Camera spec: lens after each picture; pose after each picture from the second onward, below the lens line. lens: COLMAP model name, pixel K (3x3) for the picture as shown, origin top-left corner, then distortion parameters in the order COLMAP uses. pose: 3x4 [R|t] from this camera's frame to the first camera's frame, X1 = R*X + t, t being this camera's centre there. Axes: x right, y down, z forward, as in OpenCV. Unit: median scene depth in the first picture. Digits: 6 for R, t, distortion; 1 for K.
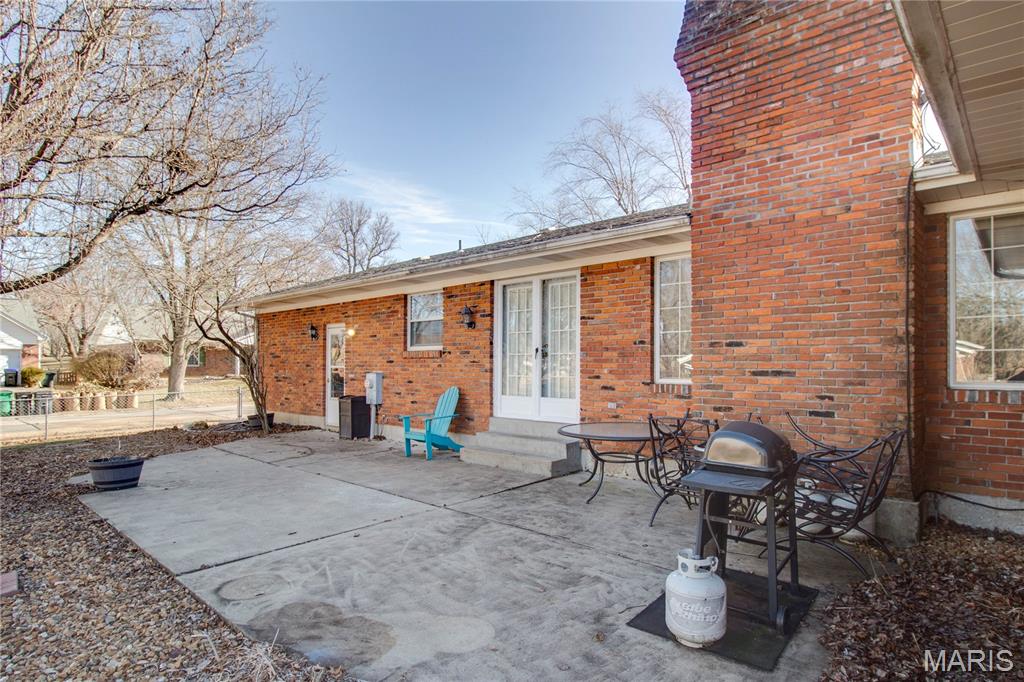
lens RADIAL K [[549.9, 0, 523.1], [0, 549.9, 364.5], [0, 0, 1]] dist [-0.004445, -0.000873]
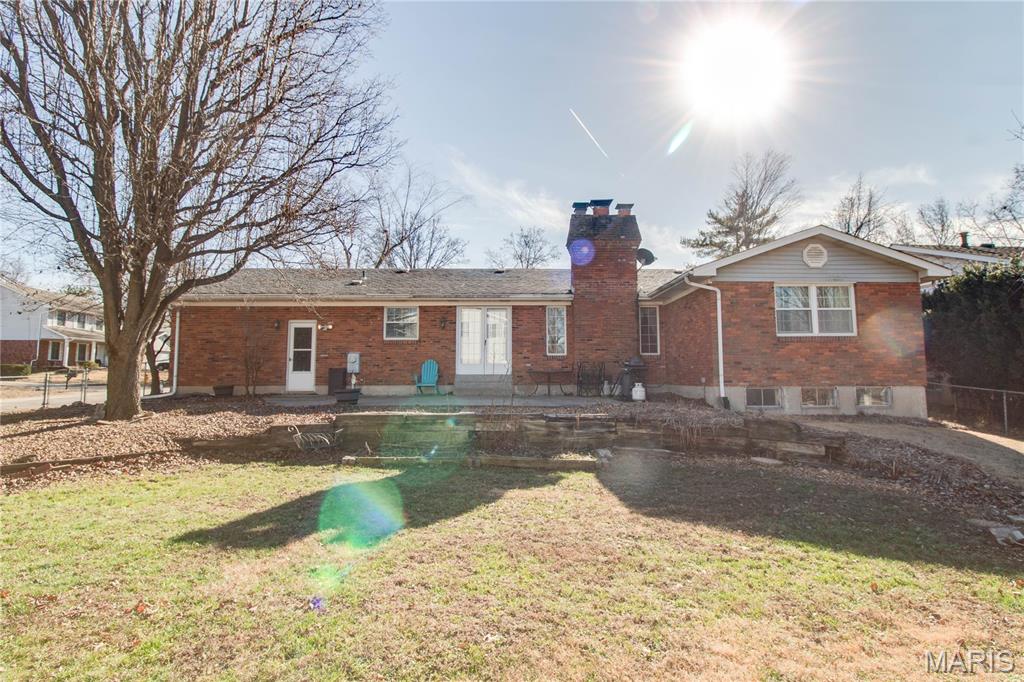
lens RADIAL K [[556.6, 0, 502.2], [0, 556.6, 334.8], [0, 0, 1]] dist [-0.006499, -0.001030]
pose [[0.750740, 0.049732, 0.658723, -1.474911], [0.000368, 0.997131, -0.075700, 0.122862], [-0.660598, 0.057073, 0.748567, -0.718905]]
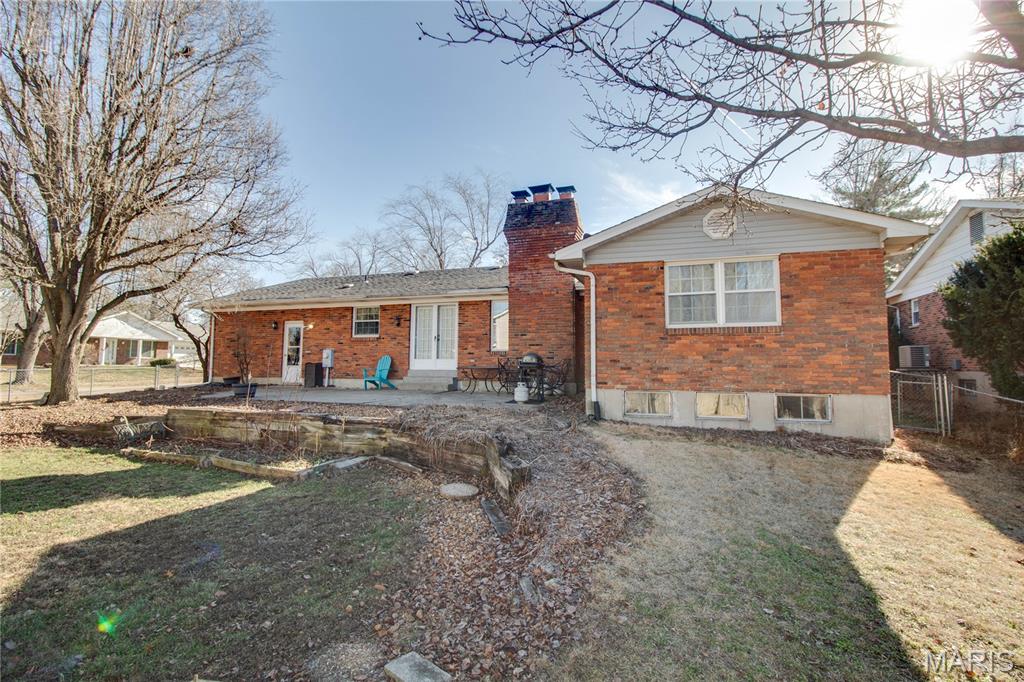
lens RADIAL K [[494.5, 0, 494.2], [0, 494.5, 333.2], [0, 0, 1]] dist [-0.006611, -0.005424]
pose [[0.932813, 0.031328, 0.358998, -0.504240], [-0.007748, 0.997727, -0.066934, 0.094511], [-0.360279, 0.059655, 0.930935, -0.992921]]
